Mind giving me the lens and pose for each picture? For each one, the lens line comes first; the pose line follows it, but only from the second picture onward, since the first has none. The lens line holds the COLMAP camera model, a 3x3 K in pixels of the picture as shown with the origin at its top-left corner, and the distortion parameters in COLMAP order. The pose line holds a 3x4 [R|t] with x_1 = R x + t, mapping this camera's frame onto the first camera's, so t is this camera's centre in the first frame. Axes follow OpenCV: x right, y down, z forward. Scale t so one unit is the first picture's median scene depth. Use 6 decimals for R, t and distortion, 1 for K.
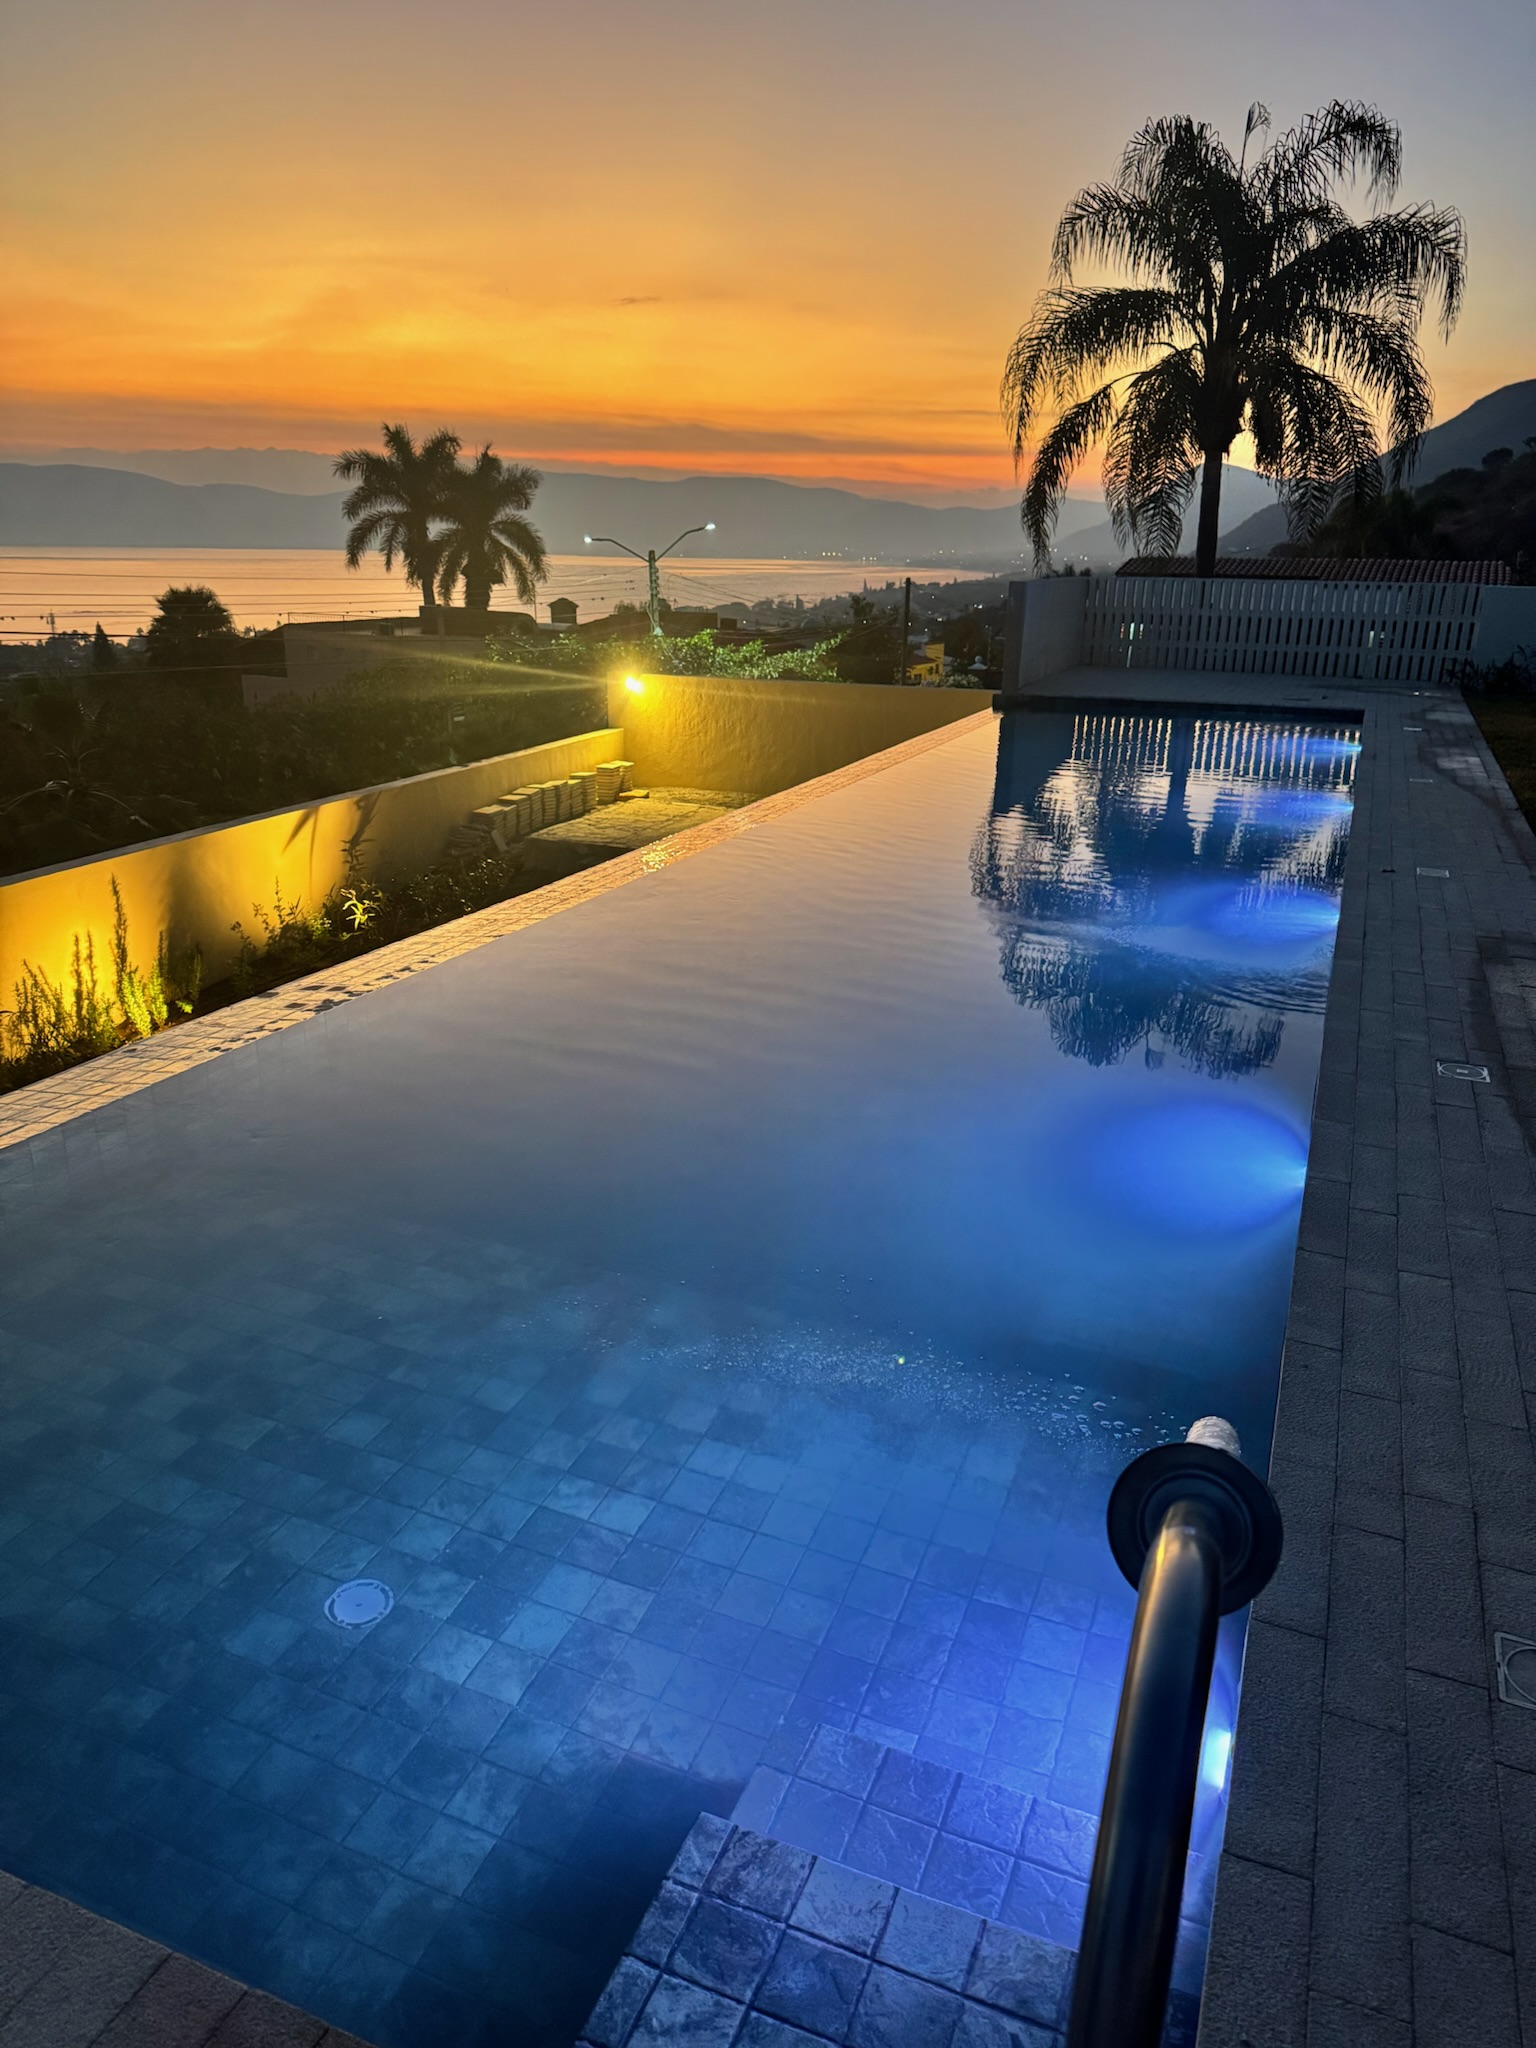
lens RADIAL K [[1431.8, 0, 764.4], [0, 1431.8, 1026.9], [0, 0, 1]] dist [0.049619, -0.056523]
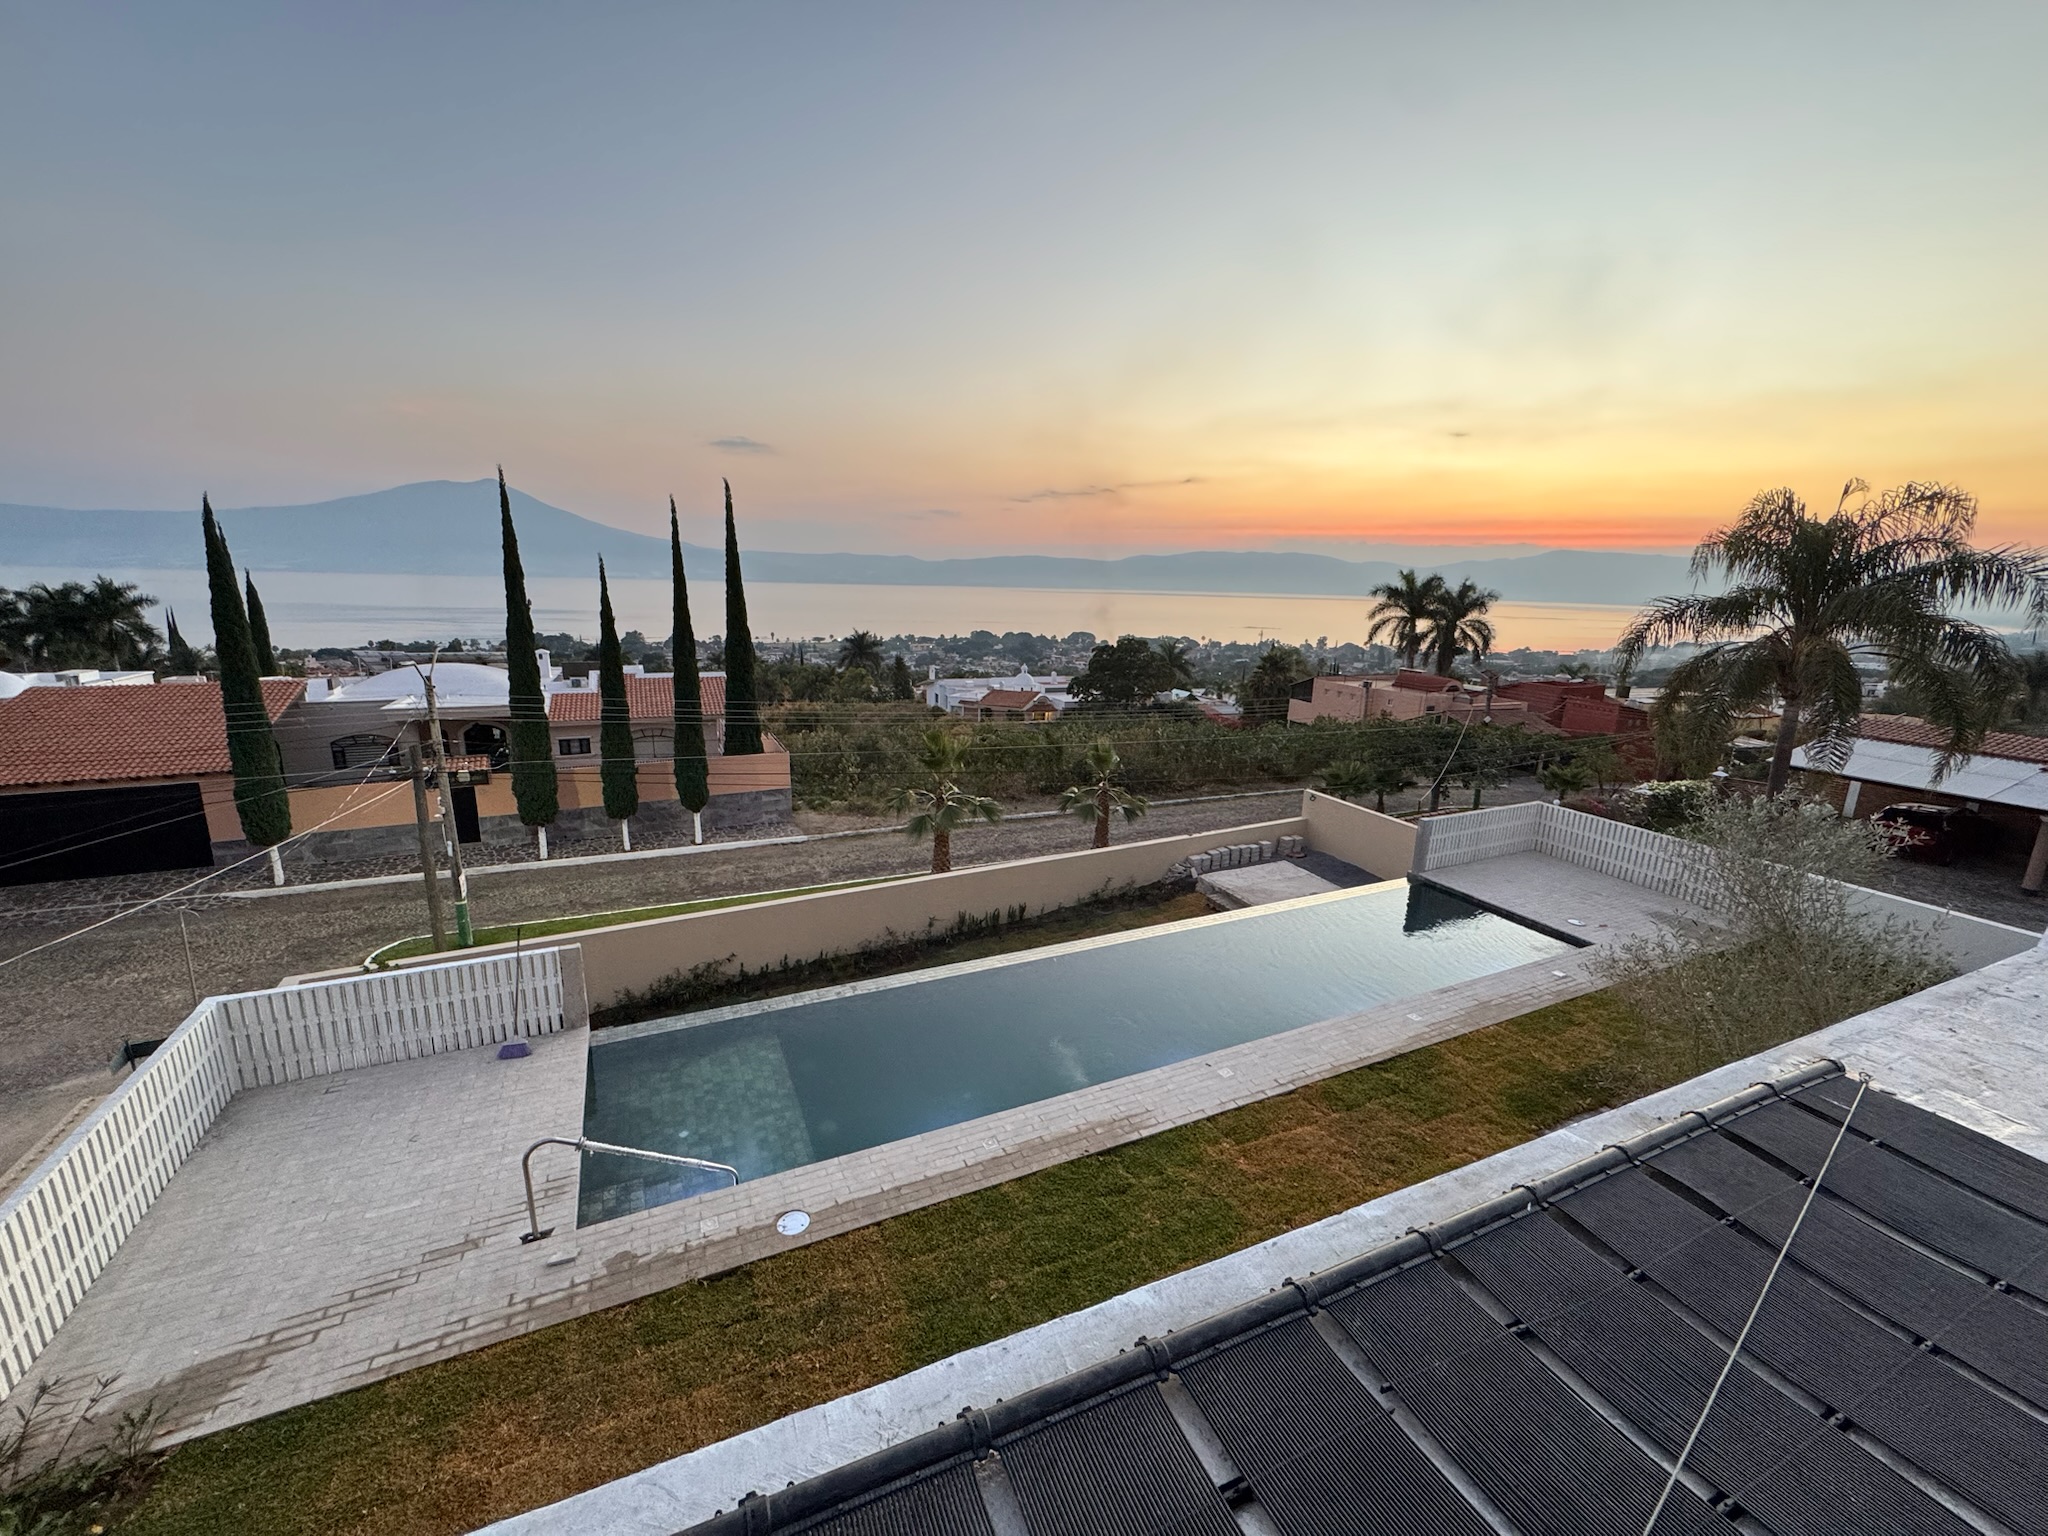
lens RADIAL K [[813.0, 0, 1026.1], [0, 813.0, 769.4], [0, 0, 1]] dist [-0.005272, 0.001370]
pose [[0.744105, 0.157901, -0.649134, 0.275425], [-0.227798, 0.973404, -0.024346, -0.131950], [0.628026, 0.165988, 0.760284, -0.093137]]
